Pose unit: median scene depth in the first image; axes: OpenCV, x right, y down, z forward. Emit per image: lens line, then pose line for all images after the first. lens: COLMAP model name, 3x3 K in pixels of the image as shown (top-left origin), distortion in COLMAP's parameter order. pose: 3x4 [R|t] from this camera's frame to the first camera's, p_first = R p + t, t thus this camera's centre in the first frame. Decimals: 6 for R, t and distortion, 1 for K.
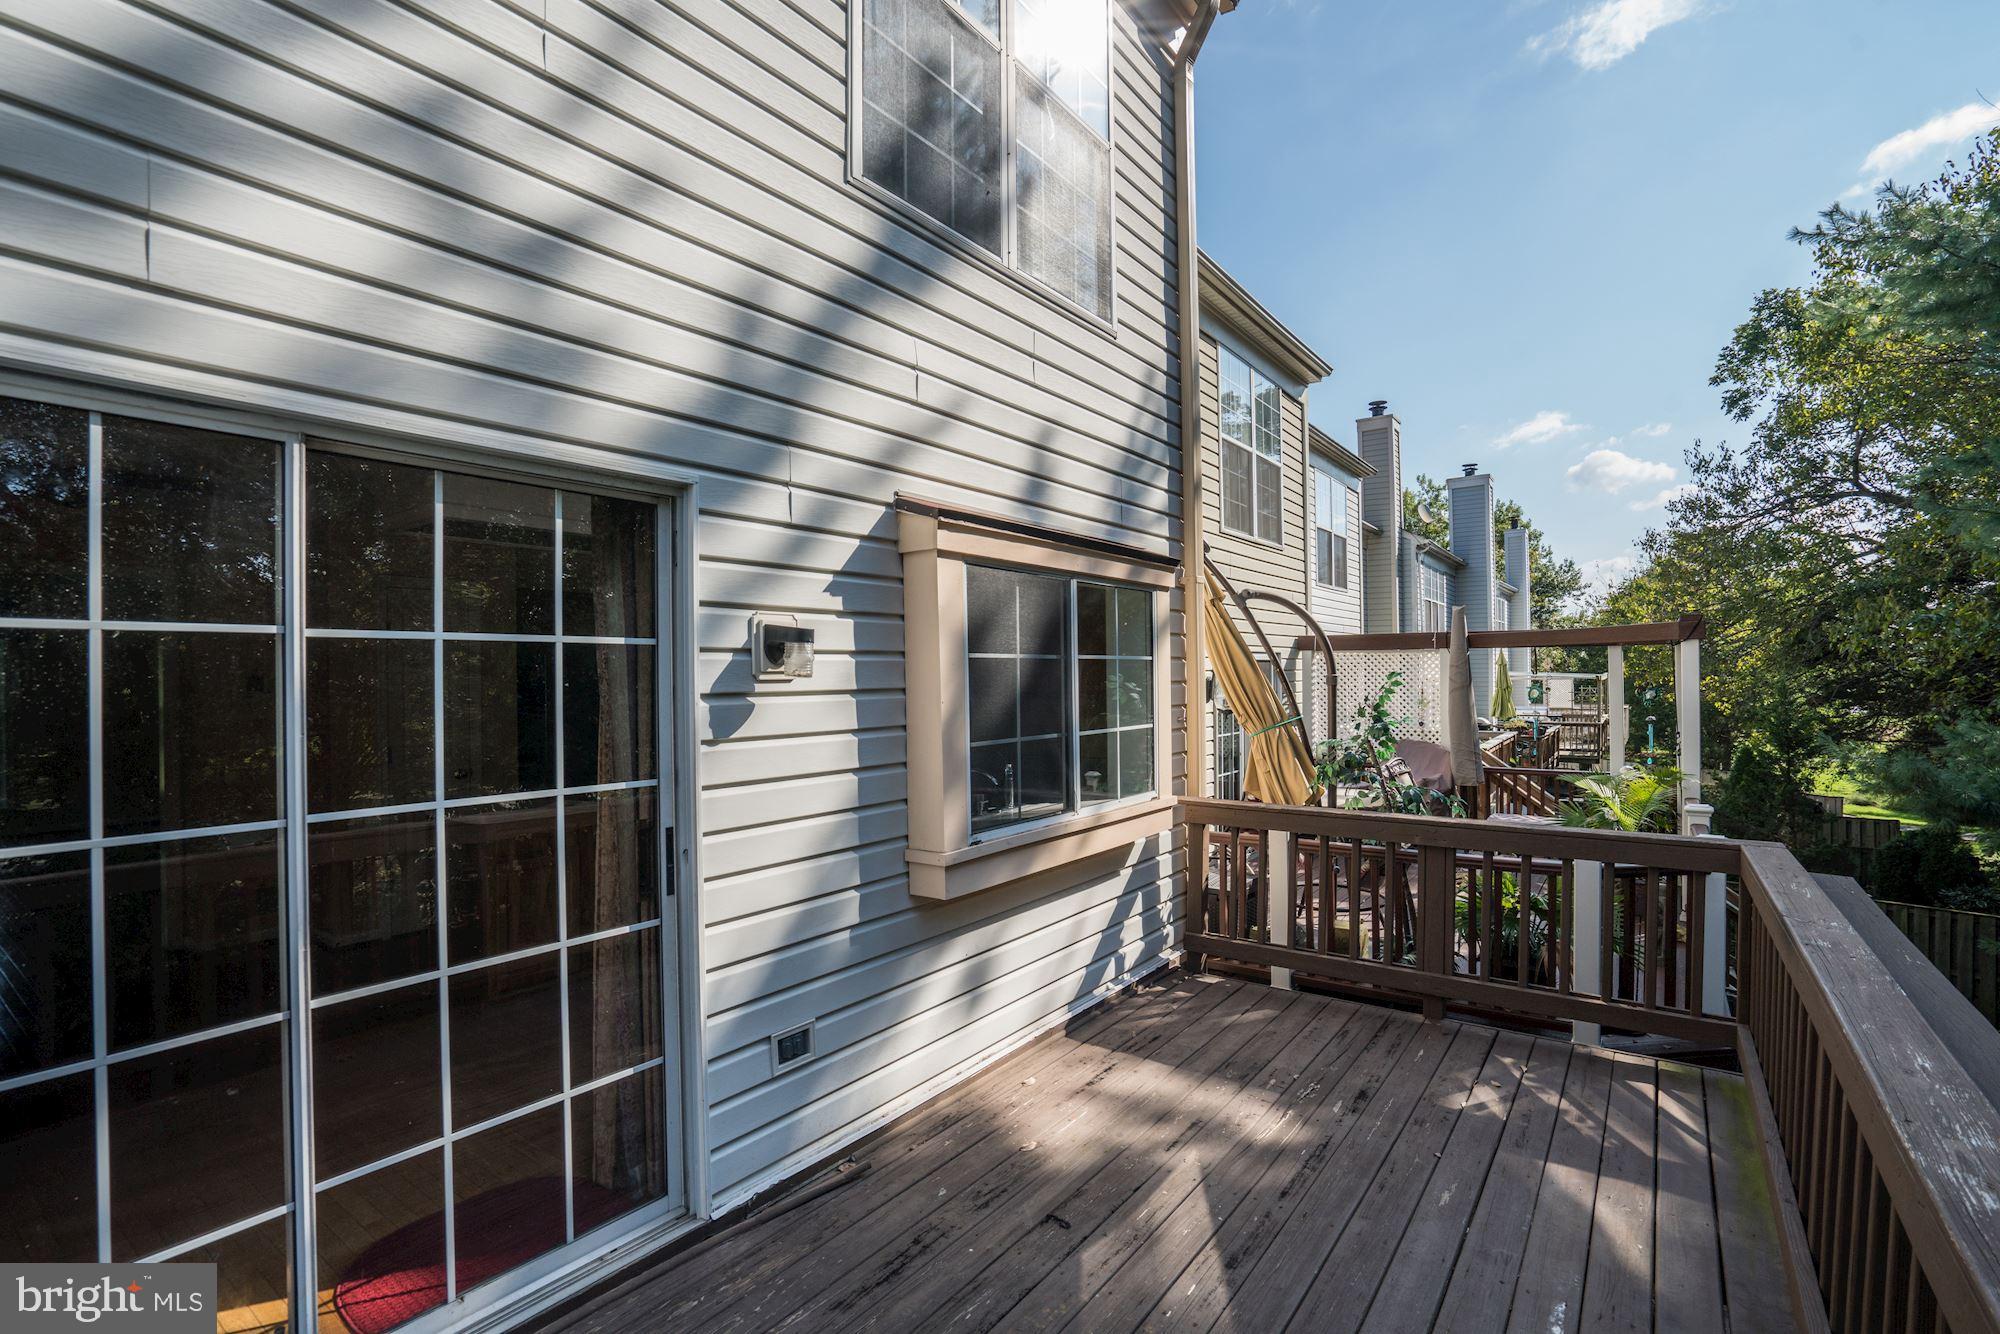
lens RADIAL K [[935.7, 0, 991.1], [0, 935.7, 672.8], [0, 0, 1]] dist [-0.045430, 0.022565]
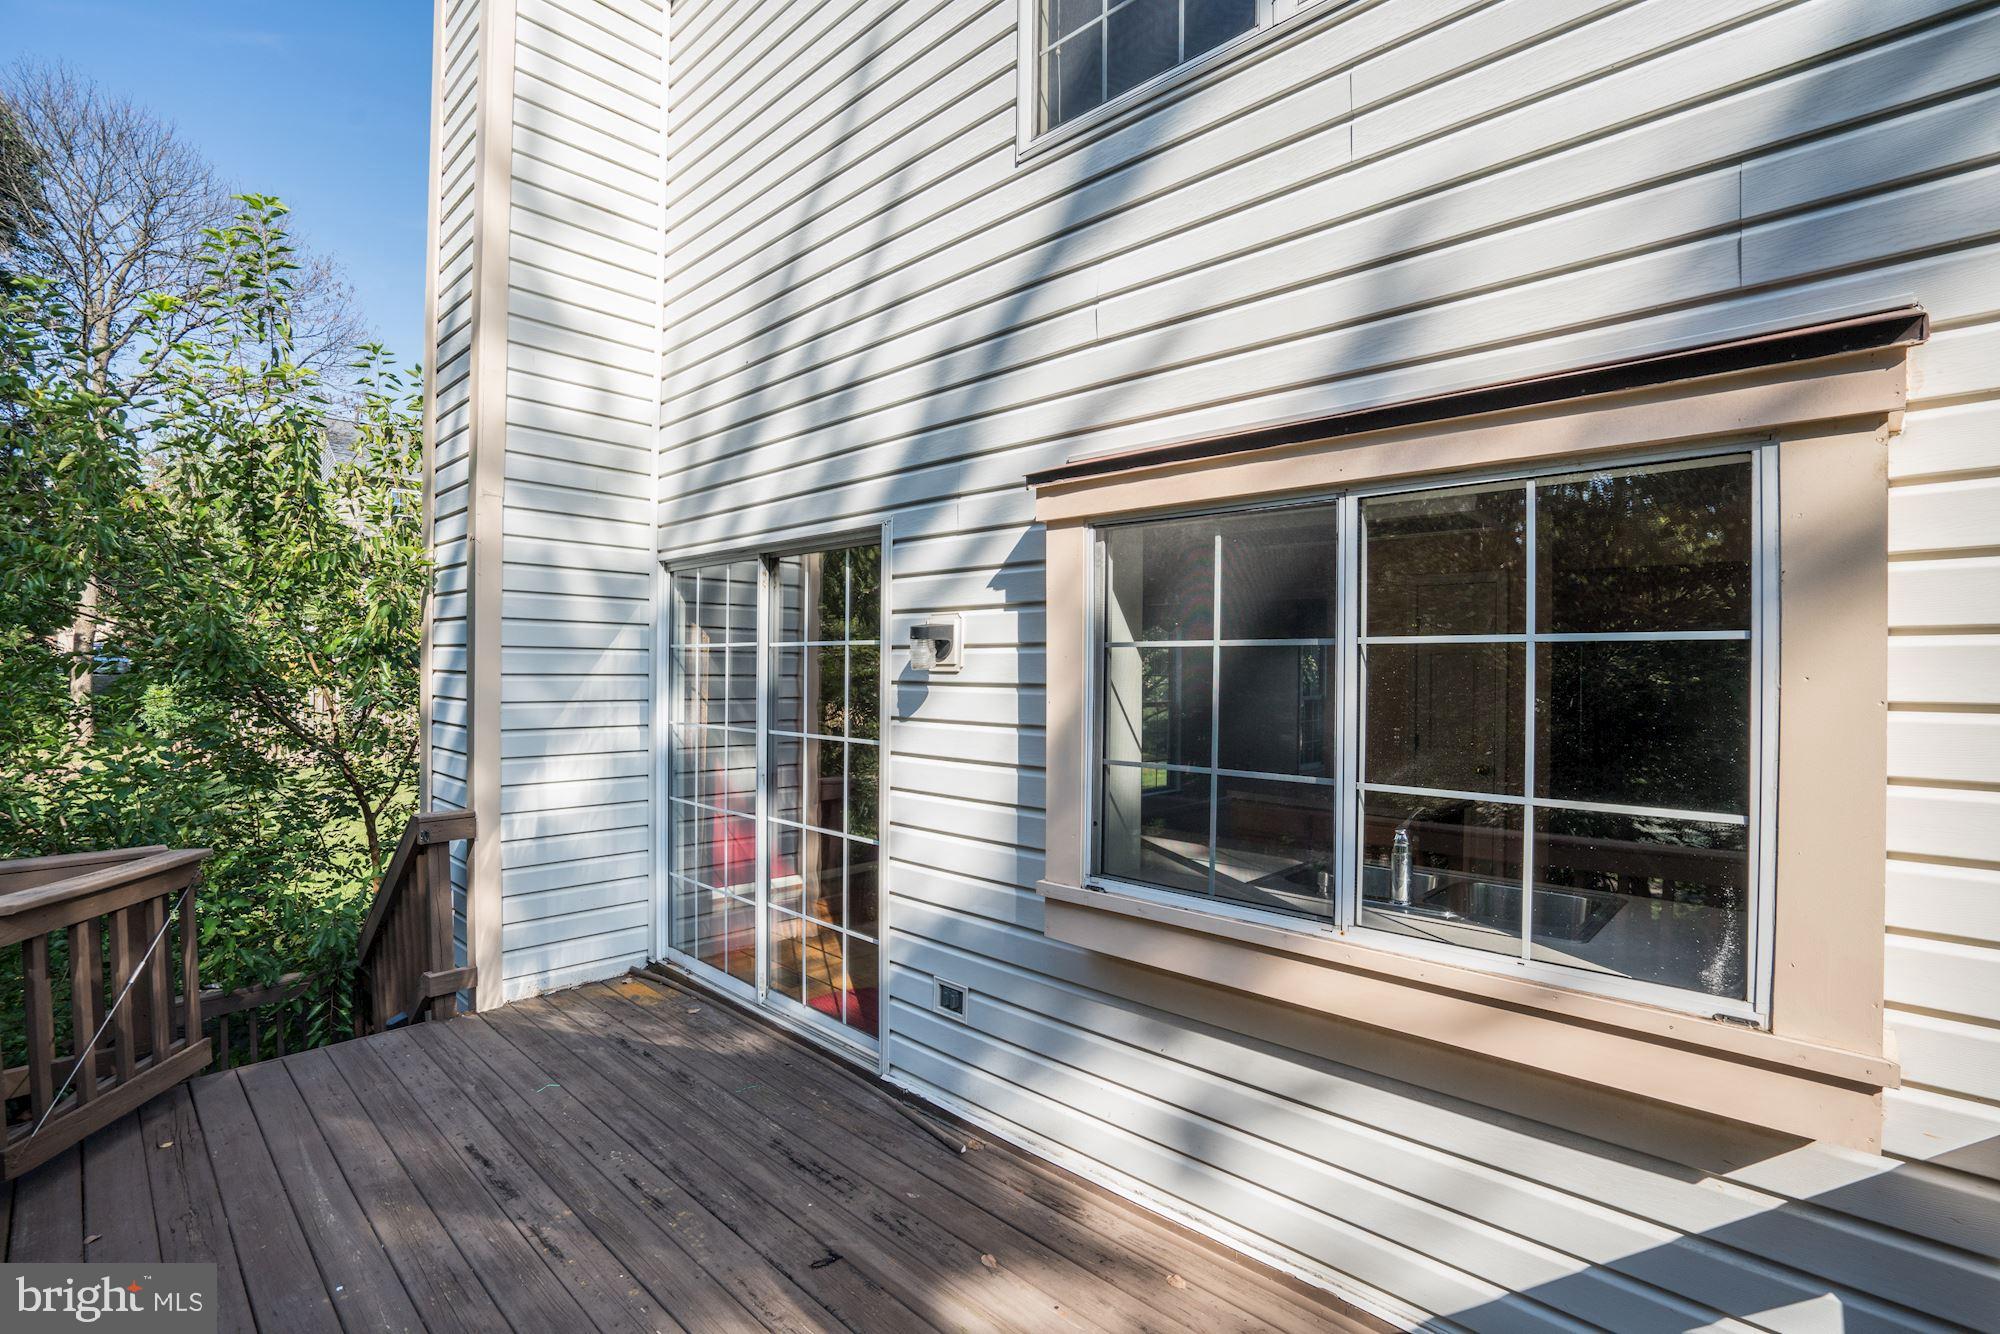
lens RADIAL K [[935.7, 0, 991.1], [0, 935.7, 672.8], [0, 0, 1]] dist [-0.045430, 0.022565]
pose [[-0.136518, 0.012272, -0.990562, 0.825567], [-0.005015, 0.999902, 0.013079, -0.005535], [0.990625, 0.006753, -0.136443, 1.112149]]
